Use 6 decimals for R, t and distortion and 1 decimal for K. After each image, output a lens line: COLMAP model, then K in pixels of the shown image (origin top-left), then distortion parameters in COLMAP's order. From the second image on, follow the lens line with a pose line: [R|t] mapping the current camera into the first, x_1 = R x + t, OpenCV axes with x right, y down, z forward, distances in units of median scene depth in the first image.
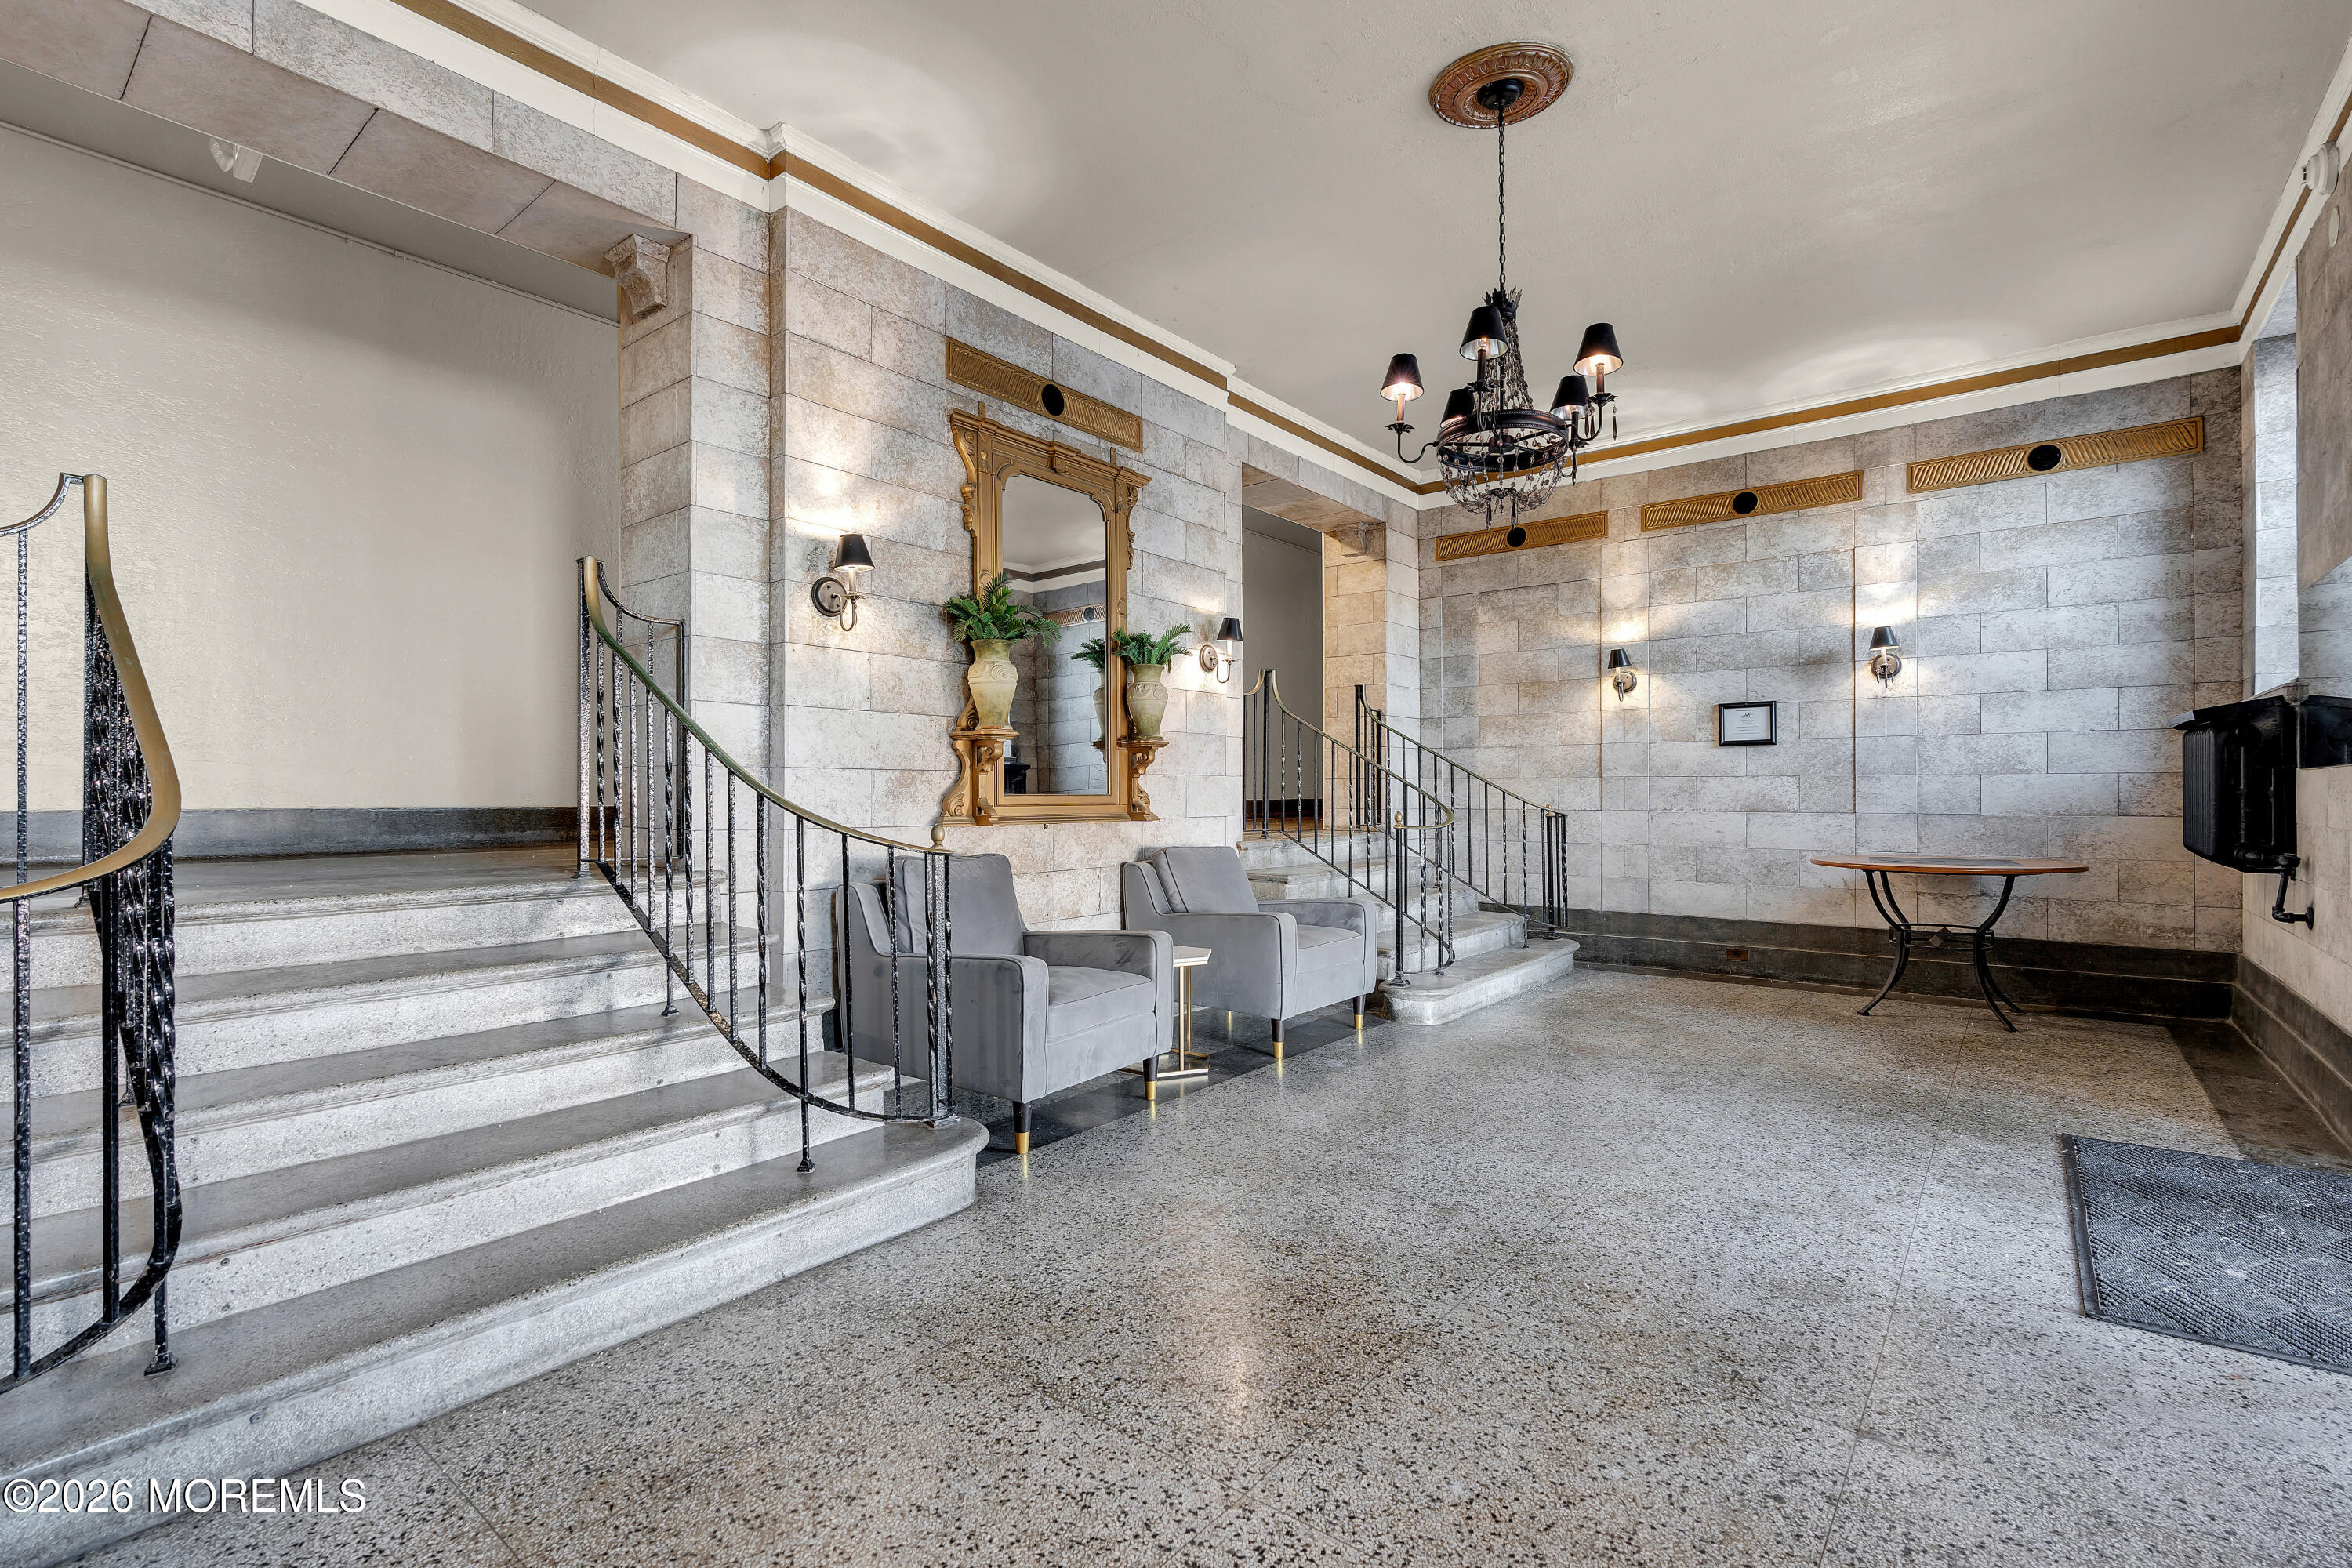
lens RADIAL K [[1057.7, 0, 1173.6], [0, 1057.7, 780.9], [0, 0, 1]] dist [-0.007018, 0.000909]
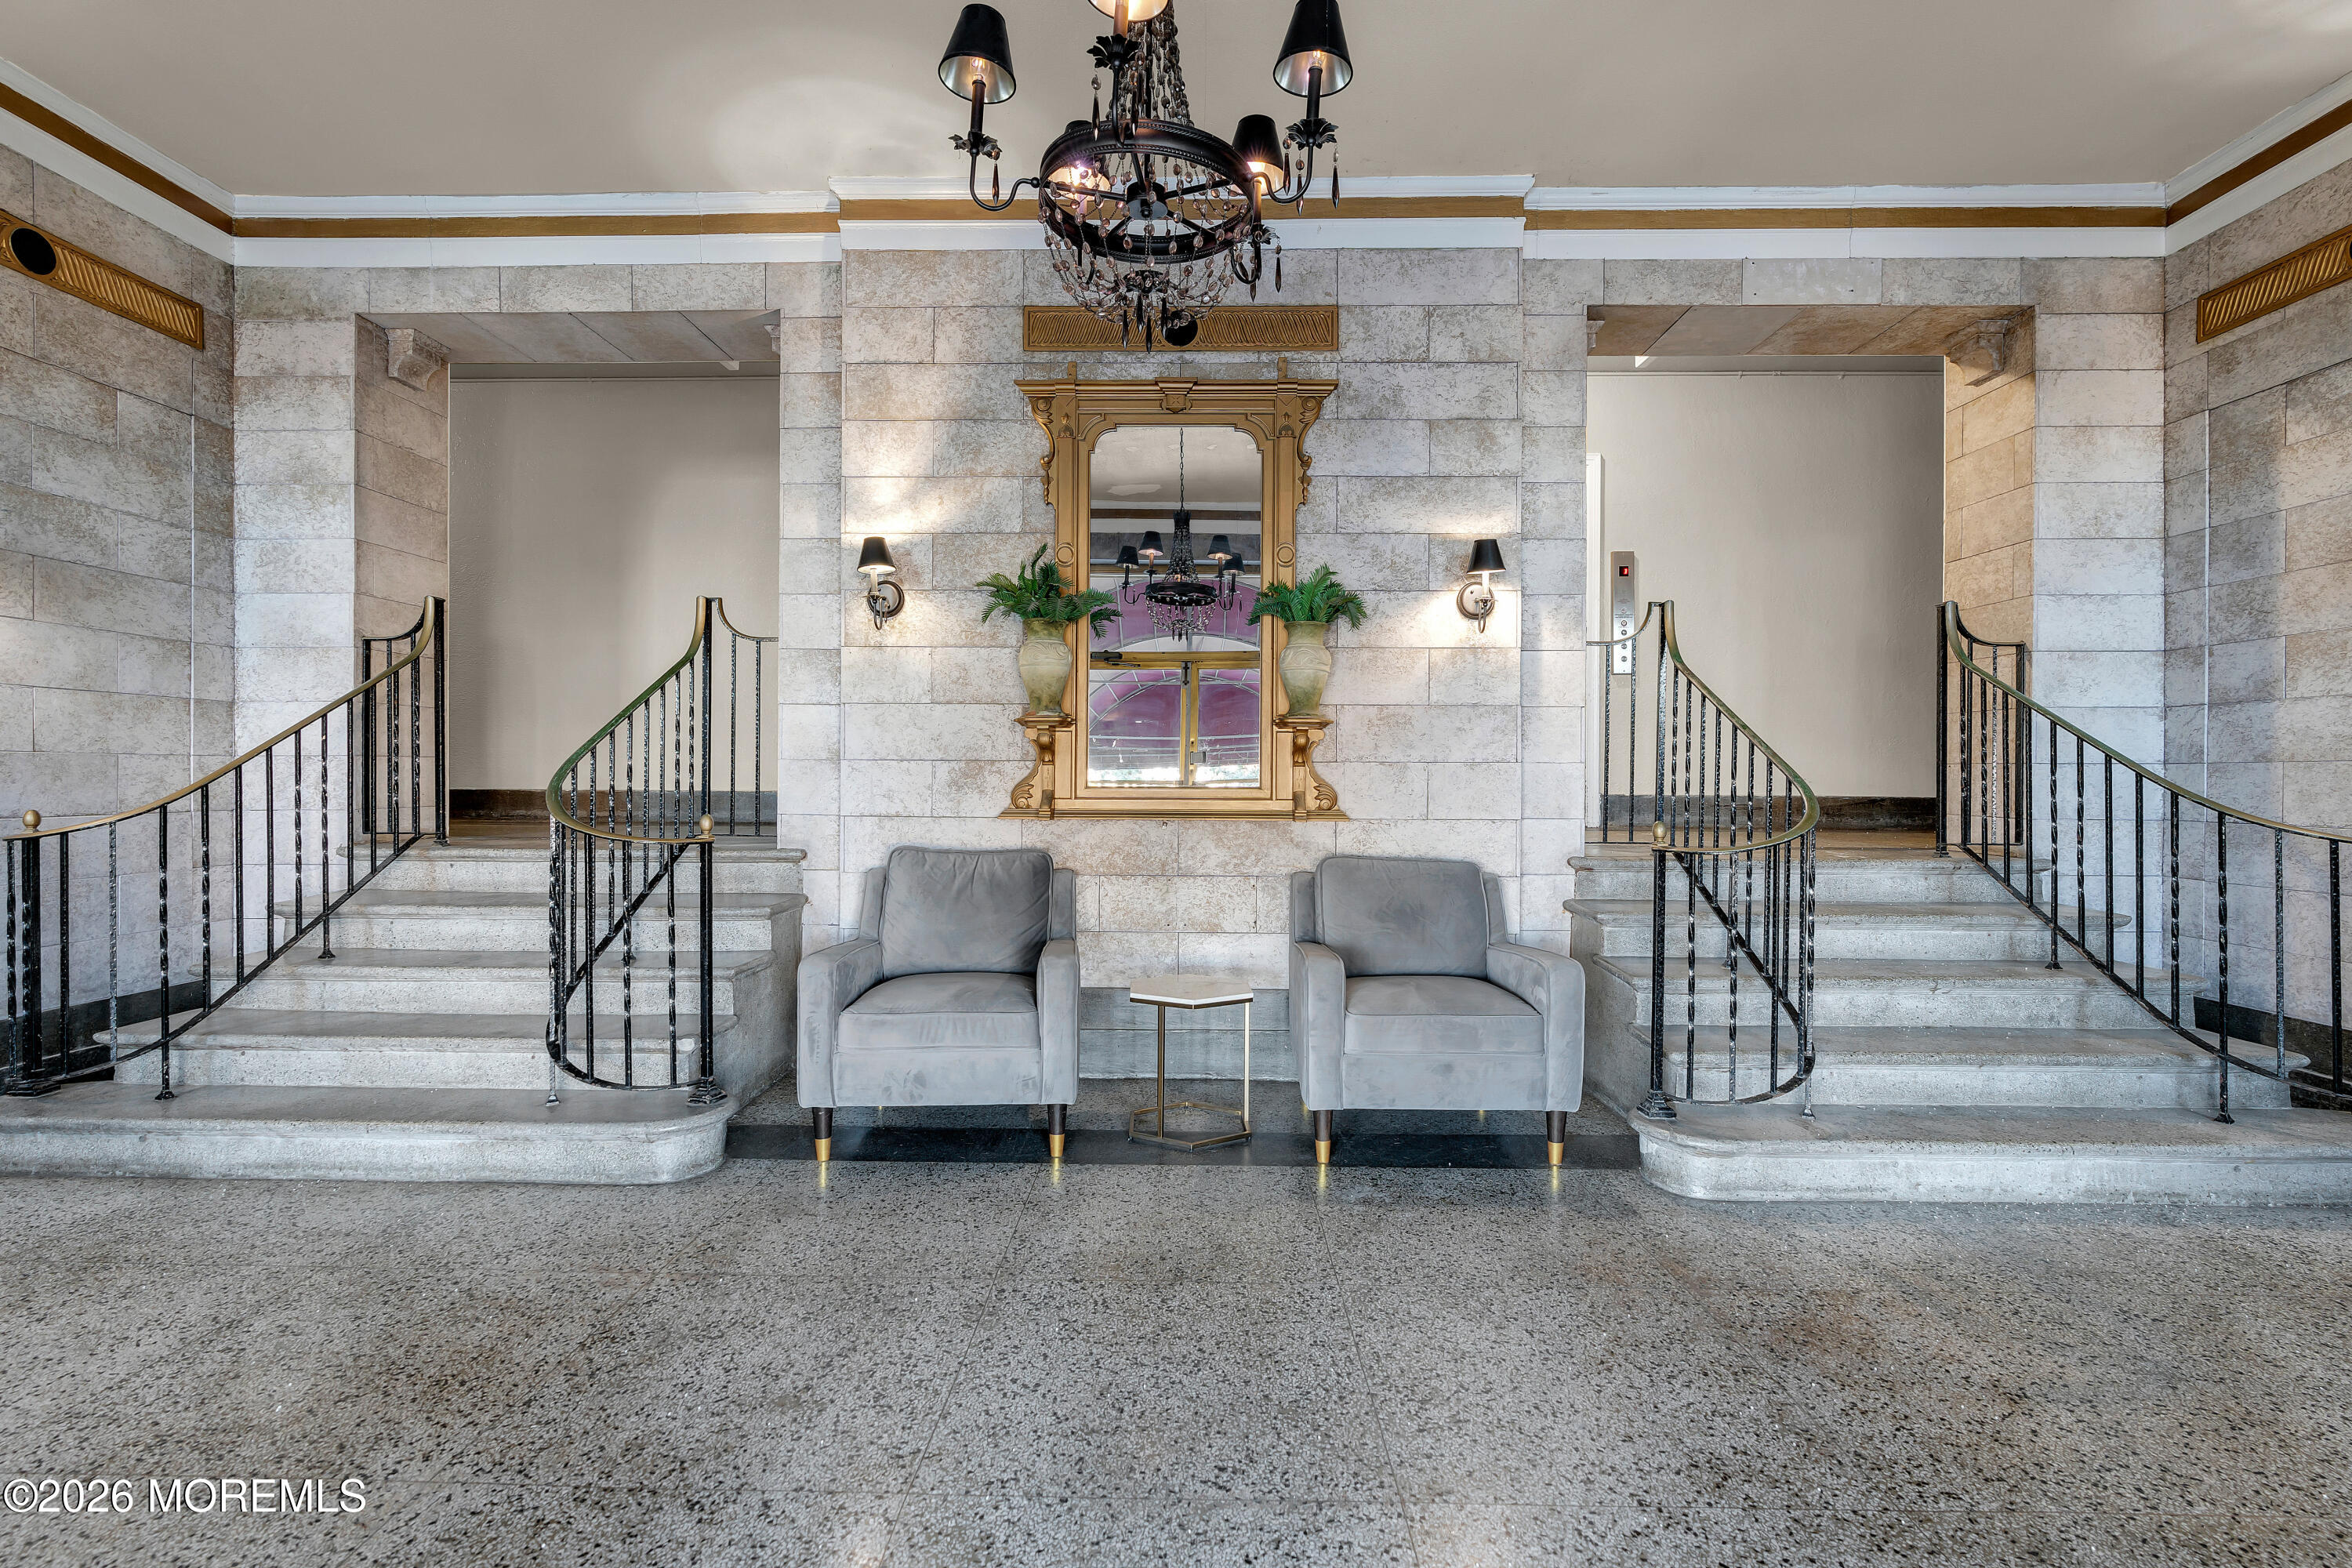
lens RADIAL K [[1057.7, 0, 1173.6], [0, 1057.7, 780.9], [0, 0, 1]] dist [-0.007018, 0.000909]
pose [[0.614519, 0.004481, -0.788890, 0.641057], [0.002986, 0.999963, 0.008007, 0.001443], [0.788897, -0.007276, 0.614483, 0.529418]]
